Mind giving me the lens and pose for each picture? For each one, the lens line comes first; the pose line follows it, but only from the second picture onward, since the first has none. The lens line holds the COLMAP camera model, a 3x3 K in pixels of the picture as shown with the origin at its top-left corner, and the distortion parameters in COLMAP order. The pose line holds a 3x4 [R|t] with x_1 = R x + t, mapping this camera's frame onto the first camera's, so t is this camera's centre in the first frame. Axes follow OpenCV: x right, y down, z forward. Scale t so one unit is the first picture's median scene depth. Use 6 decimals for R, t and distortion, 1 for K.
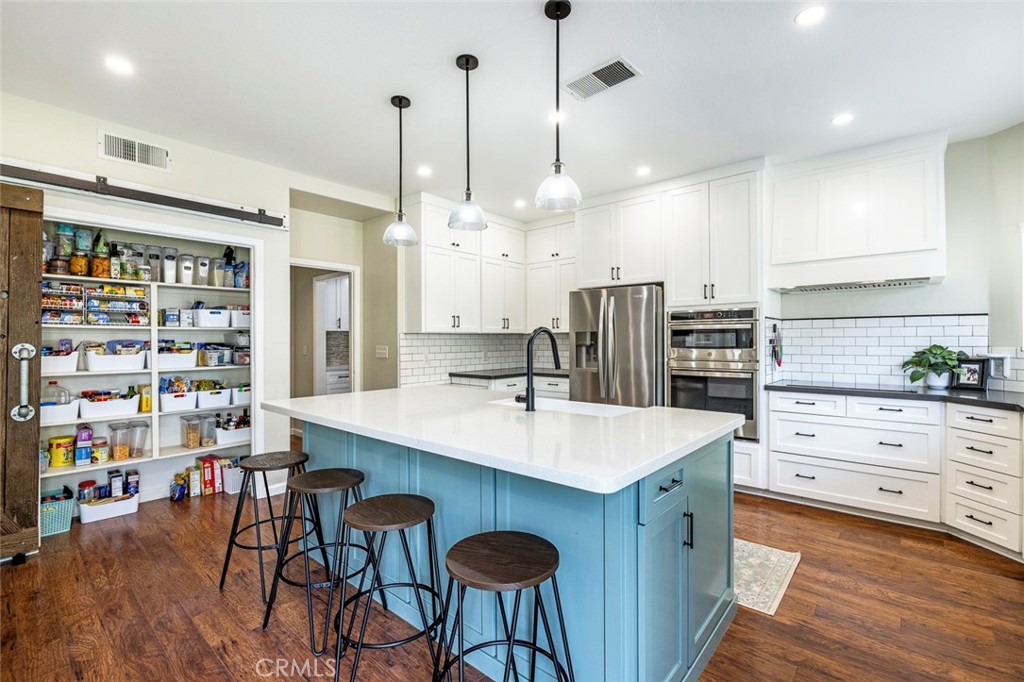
lens RADIAL K [[453.2, 0, 509.5], [0, 453.2, 337.3], [0, 0, 1]] dist [-0.005382, 0.001766]
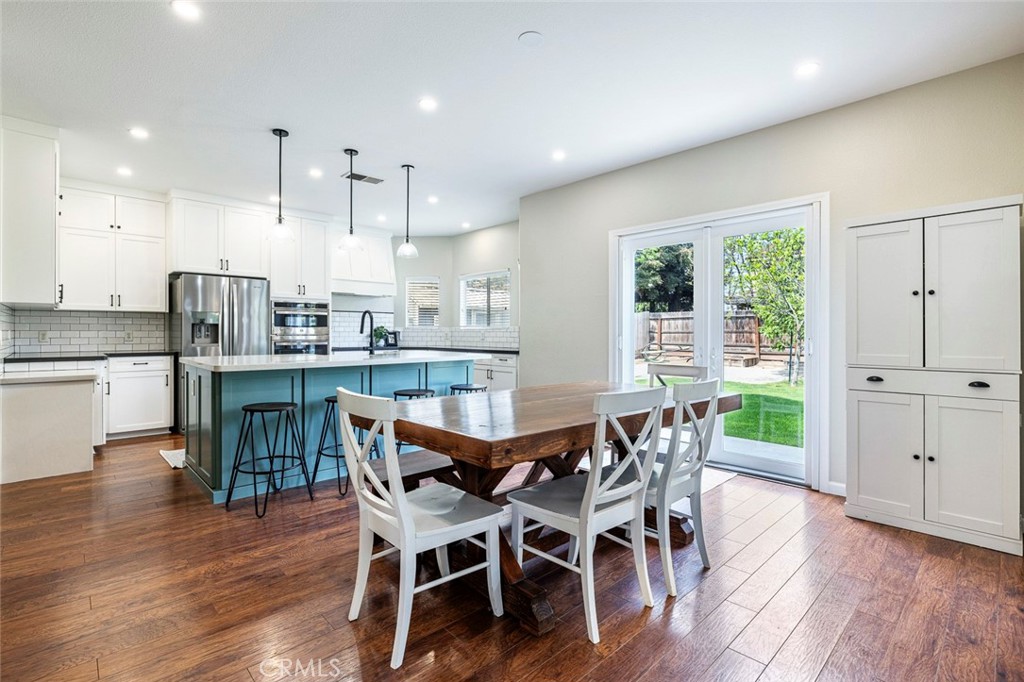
lens RADIAL K [[481.2, 0, 517.9], [0, 481.2, 332.1], [0, 0, 1]] dist [-0.003226, 0.001138]
pose [[0.080104, 0.003676, 0.996780, -1.459220], [-0.005372, 0.999980, -0.003256, 0.055942], [-0.996772, -0.005094, 0.080122, 0.183469]]
